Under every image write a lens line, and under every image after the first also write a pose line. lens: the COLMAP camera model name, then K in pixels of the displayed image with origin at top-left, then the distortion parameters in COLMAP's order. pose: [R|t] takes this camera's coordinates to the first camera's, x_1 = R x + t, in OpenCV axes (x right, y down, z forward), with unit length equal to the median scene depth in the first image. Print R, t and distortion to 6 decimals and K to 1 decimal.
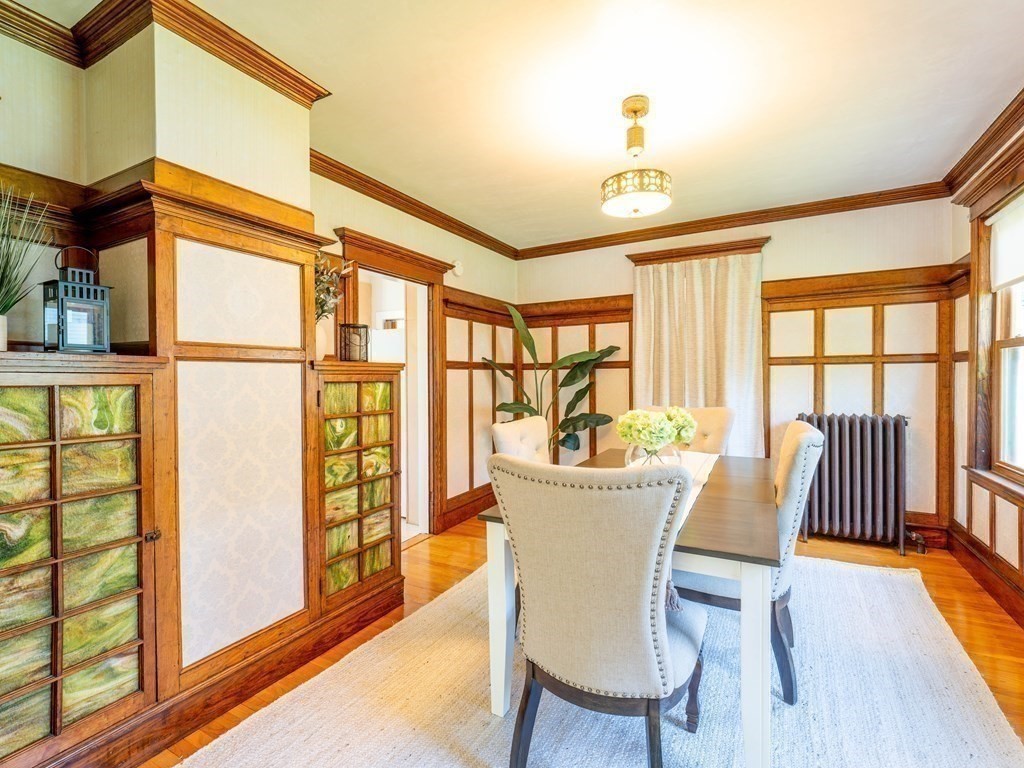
lens RADIAL K [[465.5, 0, 511.9], [0, 465.5, 383.2], [0, 0, 1]] dist [-0.001656, -0.001499]
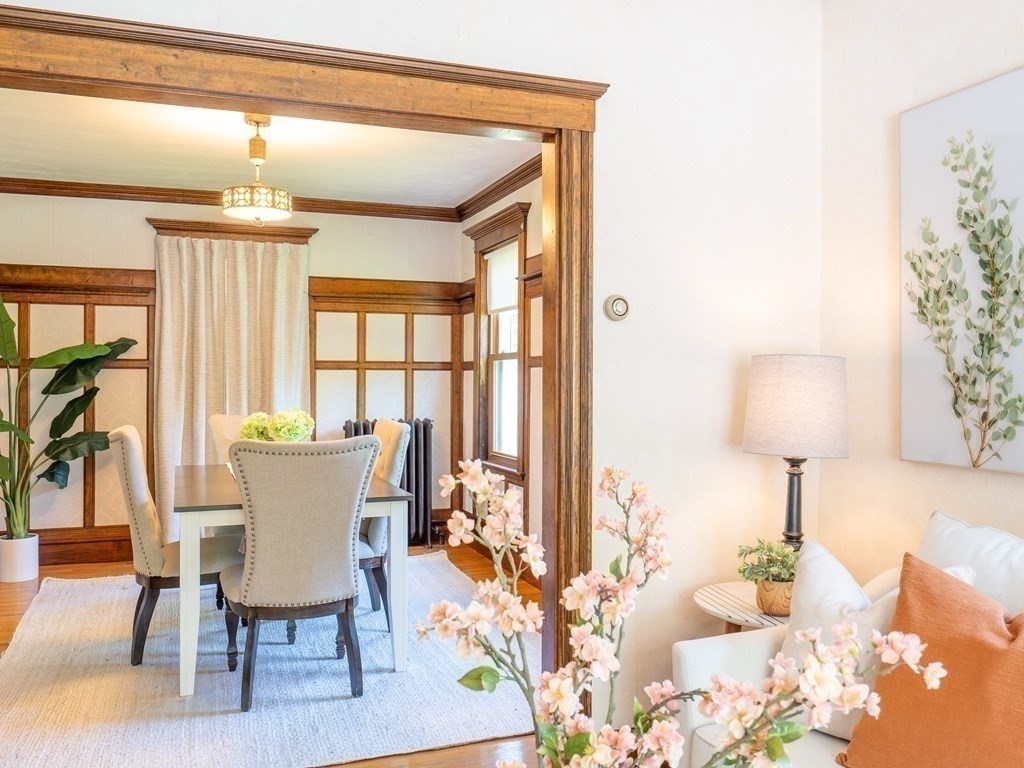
lens RADIAL K [[855.7, 0, 511.7], [0, 855.7, 384.8], [0, 0, 1]] dist [-0.011337, 0.006143]
pose [[0.653484, 0.005684, 0.756919, -0.469651], [0.003331, 0.999941, -0.010384, 0.010396], [-0.756933, 0.009307, 0.653427, -0.387116]]
